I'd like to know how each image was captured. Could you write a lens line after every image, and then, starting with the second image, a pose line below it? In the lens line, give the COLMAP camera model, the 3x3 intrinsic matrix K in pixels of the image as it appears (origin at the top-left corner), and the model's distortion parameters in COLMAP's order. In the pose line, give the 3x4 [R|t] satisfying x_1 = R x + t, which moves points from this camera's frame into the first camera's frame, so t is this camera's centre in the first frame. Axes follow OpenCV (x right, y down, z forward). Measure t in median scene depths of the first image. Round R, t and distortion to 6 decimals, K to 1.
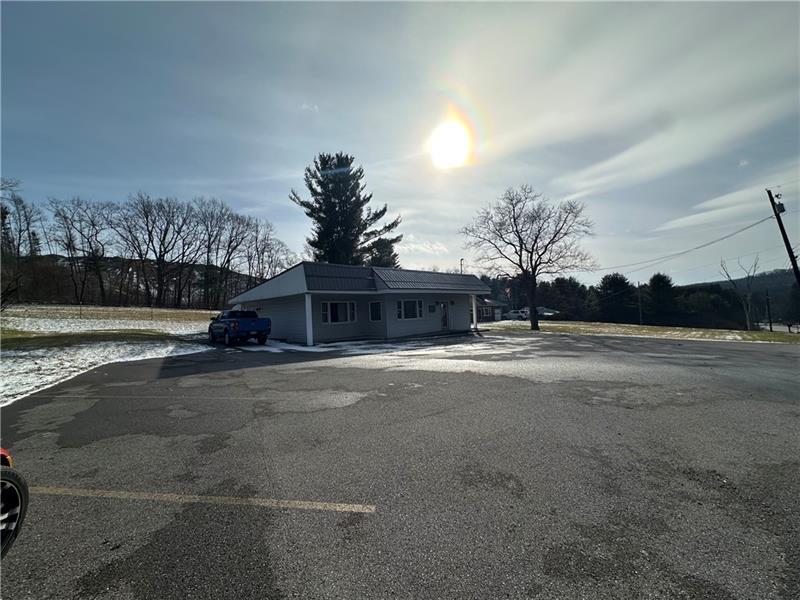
lens RADIAL K [[339.5, 0, 412.2], [0, 339.5, 298.5], [0, 0, 1]] dist [-0.001588, -0.000368]
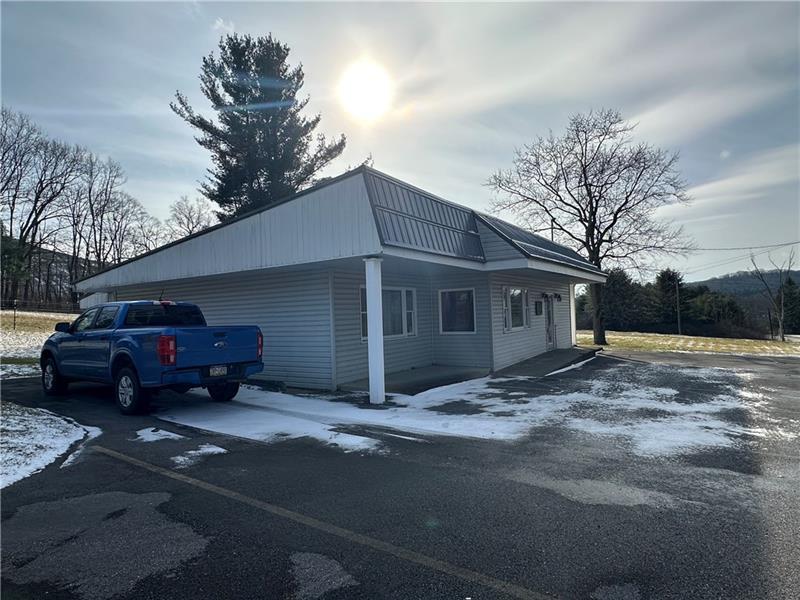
lens RADIAL K [[468.6, 0, 407.4], [0, 468.6, 301.5], [0, 0, 1]] dist [-0.003493, 0.009705]
pose [[0.981628, 0.014999, 0.190216, -0.123151], [-0.016139, 0.999860, 0.004445, 0.009940], [-0.190123, -0.007434, 0.981732, 0.173021]]
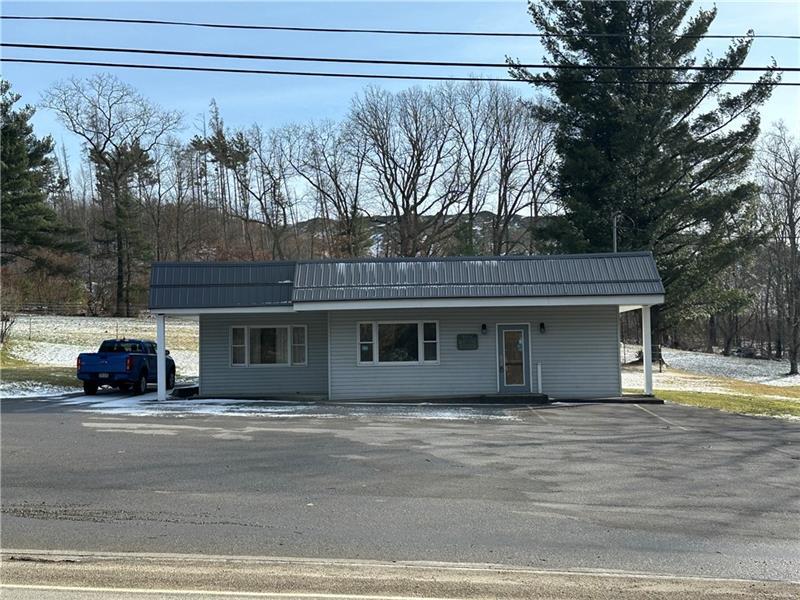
lens RADIAL K [[1007.5, 0, 407.1], [0, 1007.5, 293.4], [0, 0, 1]] dist [0.099778, 0.000000]
pose [[0.685477, -0.013807, -0.727964, 0.447590], [0.016351, 0.999860, -0.003567, -0.013135], [0.727911, -0.009457, 0.685606, 0.028367]]
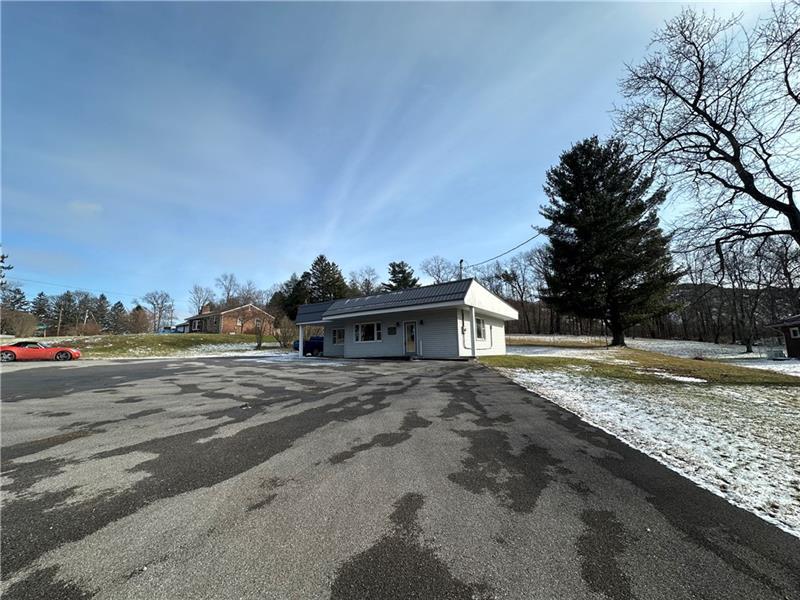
lens RADIAL K [[322.7, 0, 391.5], [0, 322.7, 302.3], [0, 0, 1]] dist [0.000384, -0.000302]
pose [[0.136197, -0.116865, -0.983765, 0.440363], [0.048988, 0.992597, -0.111133, 0.024002], [0.989470, -0.033057, 0.140914, 0.415846]]
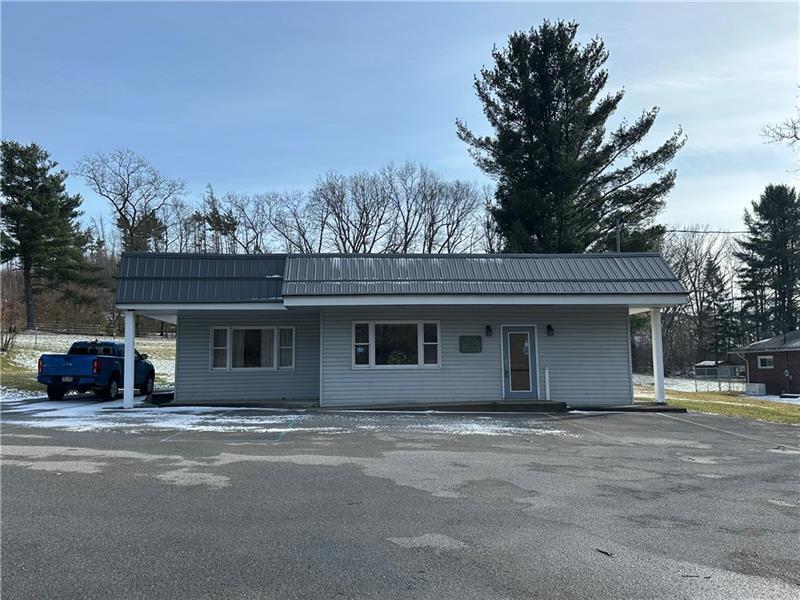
lens RADIAL K [[664.7, 0, 407.5], [0, 664.7, 296.3], [0, 0, 1]] dist [0.100136, -0.148338]
pose [[0.752574, -0.038201, -0.657398, 0.249218], [0.003477, 0.998532, -0.054044, 0.007721], [0.658498, 0.038386, 0.751603, 0.165973]]
